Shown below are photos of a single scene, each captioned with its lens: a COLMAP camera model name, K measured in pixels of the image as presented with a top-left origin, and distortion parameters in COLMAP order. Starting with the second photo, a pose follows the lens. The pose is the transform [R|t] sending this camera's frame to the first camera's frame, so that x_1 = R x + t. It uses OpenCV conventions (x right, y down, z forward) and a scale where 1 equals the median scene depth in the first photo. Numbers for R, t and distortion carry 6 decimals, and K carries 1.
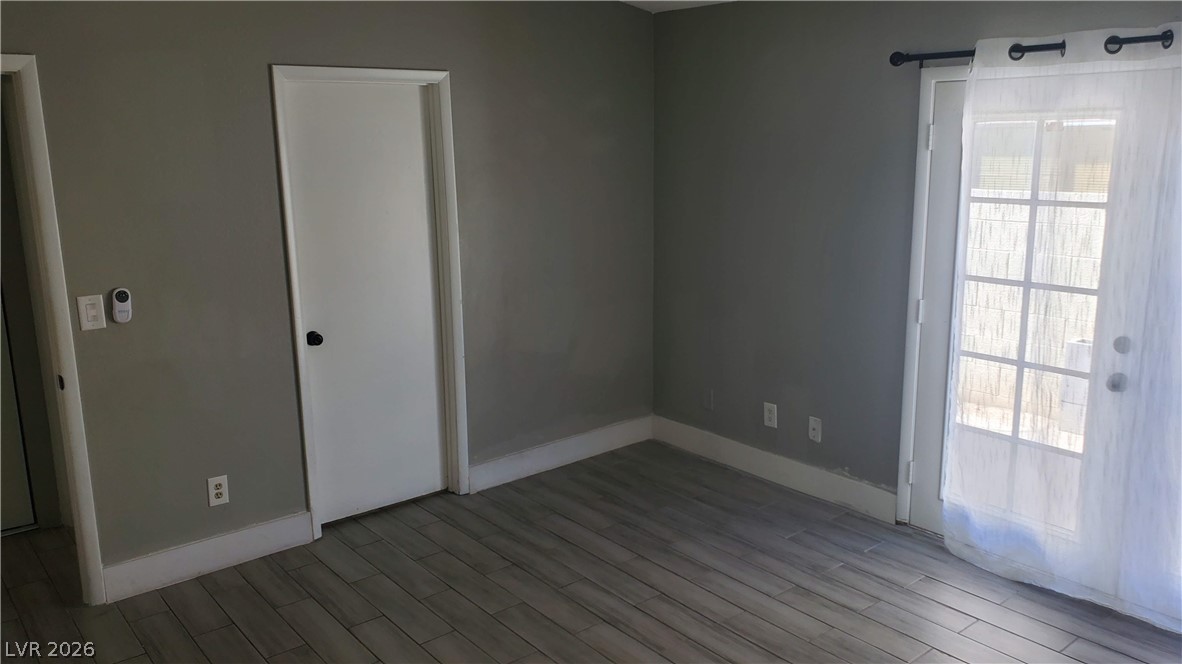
lens RADIAL K [[931.6, 0, 599.9], [0, 931.6, 325.9], [0, 0, 1]] dist [0.046061, -0.042057]
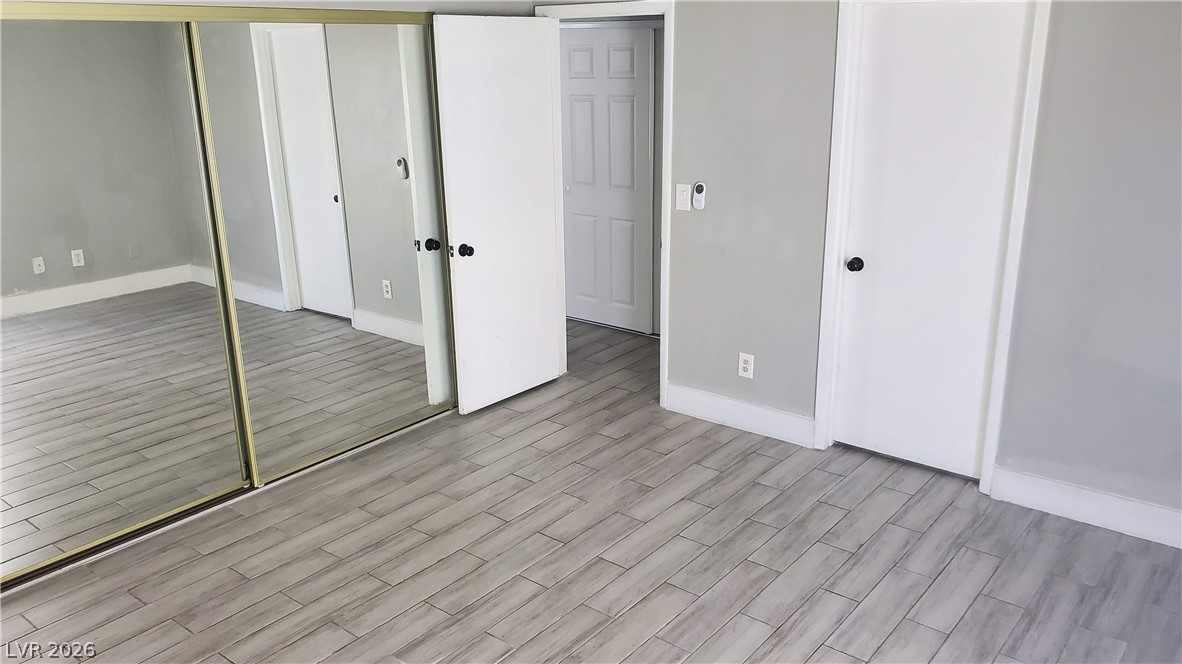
lens RADIAL K [[931.6, 0, 598.7], [0, 931.6, 332.5], [0, 0, 1]] dist [0.046061, -0.042057]
pose [[0.187674, 0.293934, -0.937220, 0.694040], [-0.191821, 0.946770, 0.258518, -0.142549], [0.963319, 0.131262, 0.234067, 0.564250]]
